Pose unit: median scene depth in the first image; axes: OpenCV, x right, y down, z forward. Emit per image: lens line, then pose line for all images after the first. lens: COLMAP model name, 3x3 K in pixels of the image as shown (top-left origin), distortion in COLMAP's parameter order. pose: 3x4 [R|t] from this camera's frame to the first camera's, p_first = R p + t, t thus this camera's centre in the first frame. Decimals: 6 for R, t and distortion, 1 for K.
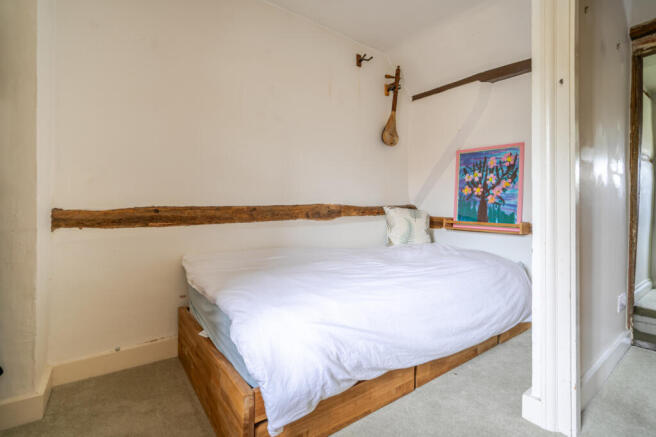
lens RADIAL K [[302.3, 0, 331.8], [0, 302.3, 216.7], [0, 0, 1]] dist [-0.024485, 0.004978]
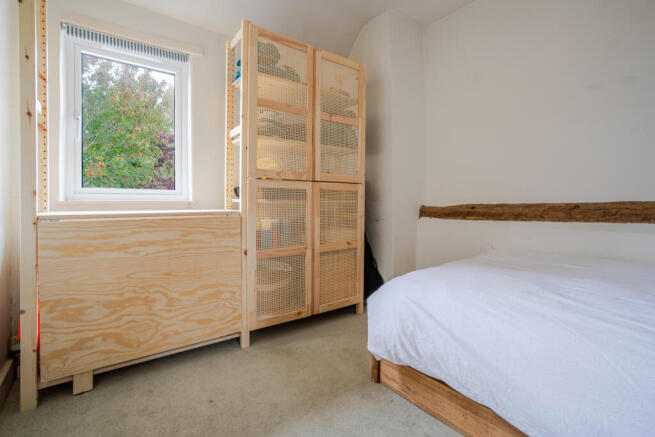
lens RADIAL K [[301.8, 0, 331.8], [0, 301.8, 213.1], [0, 0, 1]] dist [-0.024485, 0.004978]
pose [[0.003757, 0.028639, -0.999583, 0.659976], [-0.025580, 0.999265, 0.028534, -0.016212], [0.999666, 0.025462, 0.004487, 0.380932]]
